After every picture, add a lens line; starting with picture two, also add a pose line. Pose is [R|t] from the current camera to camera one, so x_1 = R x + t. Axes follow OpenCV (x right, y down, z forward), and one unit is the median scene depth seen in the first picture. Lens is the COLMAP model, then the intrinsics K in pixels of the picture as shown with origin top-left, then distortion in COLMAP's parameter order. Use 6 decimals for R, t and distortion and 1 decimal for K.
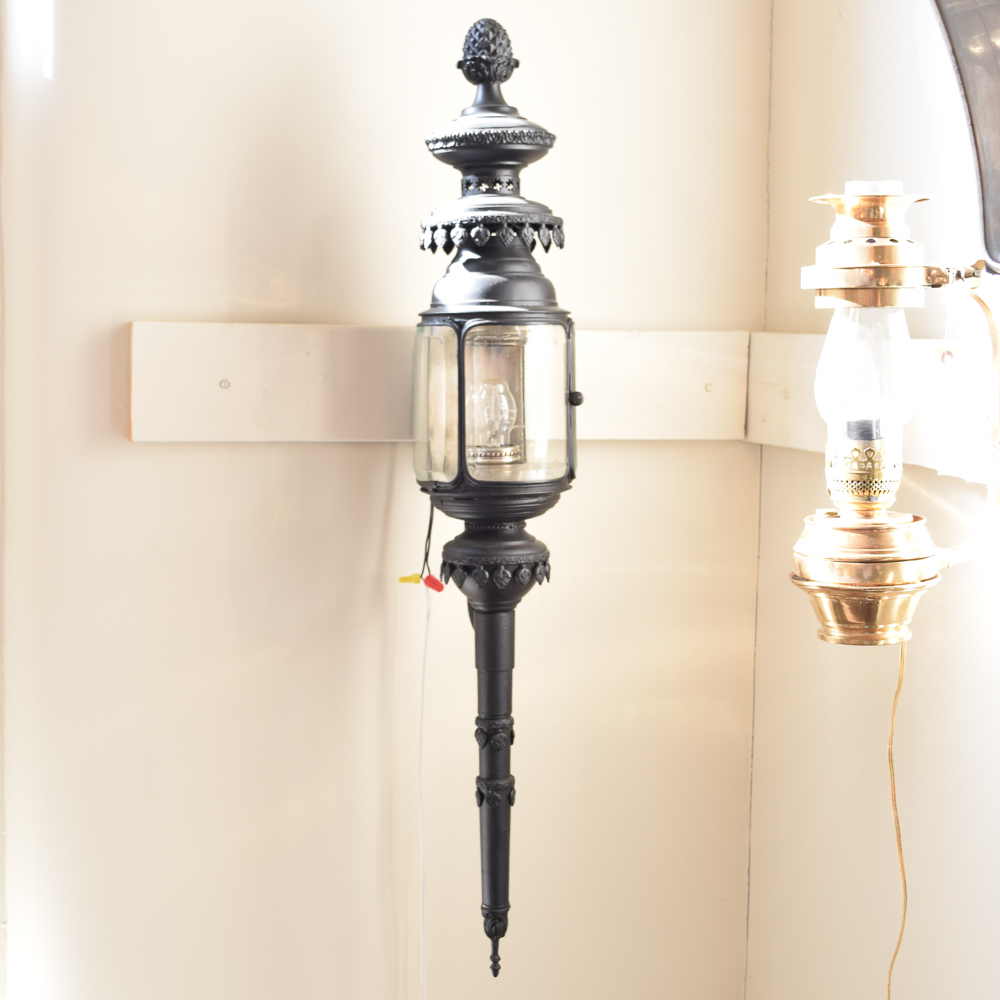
lens RADIAL K [[2015.6, 0, 495.7], [0, 2015.6, 477.1], [0, 0, 1]] dist [-0.037650, 0.000000]
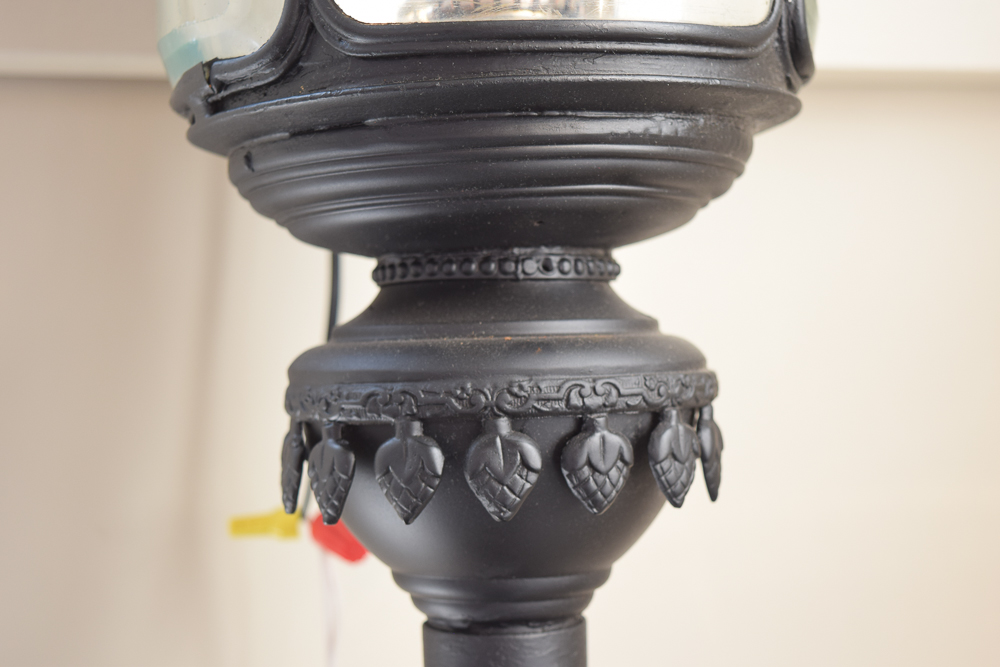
lens RADIAL K [[1972.9, 0, 504.1], [0, 1972.9, 338.6], [0, 0, 1]] dist [-0.014917, 0.000000]
pose [[0.992509, -0.031320, -0.118092, 0.030237], [0.020317, 0.995435, -0.093250, 0.055815], [0.120474, 0.090153, 0.988615, 0.775694]]
